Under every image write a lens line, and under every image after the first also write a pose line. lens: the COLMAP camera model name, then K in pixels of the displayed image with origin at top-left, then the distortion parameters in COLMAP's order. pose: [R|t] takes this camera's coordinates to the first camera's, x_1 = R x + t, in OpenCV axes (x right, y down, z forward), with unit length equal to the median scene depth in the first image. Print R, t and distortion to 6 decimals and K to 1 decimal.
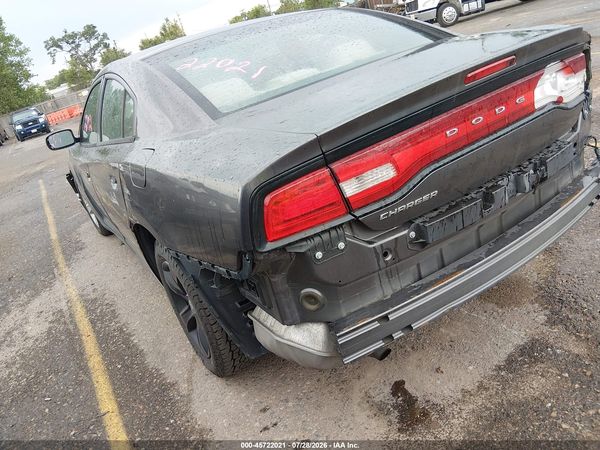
lens RADIAL K [[449.4, 0, 297.5], [0, 449.4, 232.3], [0, 0, 1]] dist [0.038539, -0.082340]
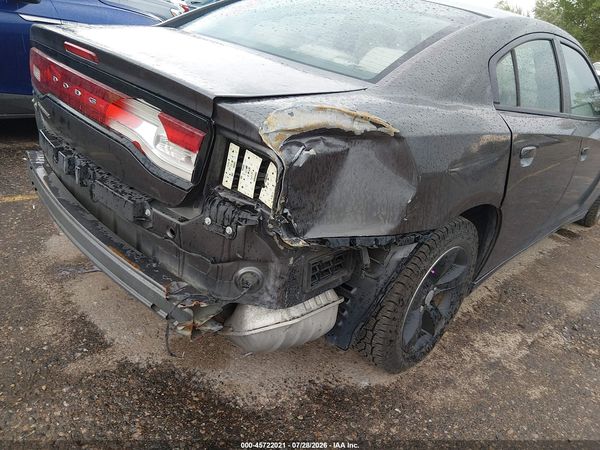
lens RADIAL K [[449.4, 0, 297.5], [0, 449.4, 232.3], [0, 0, 1]] dist [0.038539, -0.082340]
pose [[0.171053, 0.674387, -0.718292, 1.389212], [-0.575805, 0.660003, 0.482540, -0.791412], [0.799493, 0.331056, 0.501211, 0.916534]]
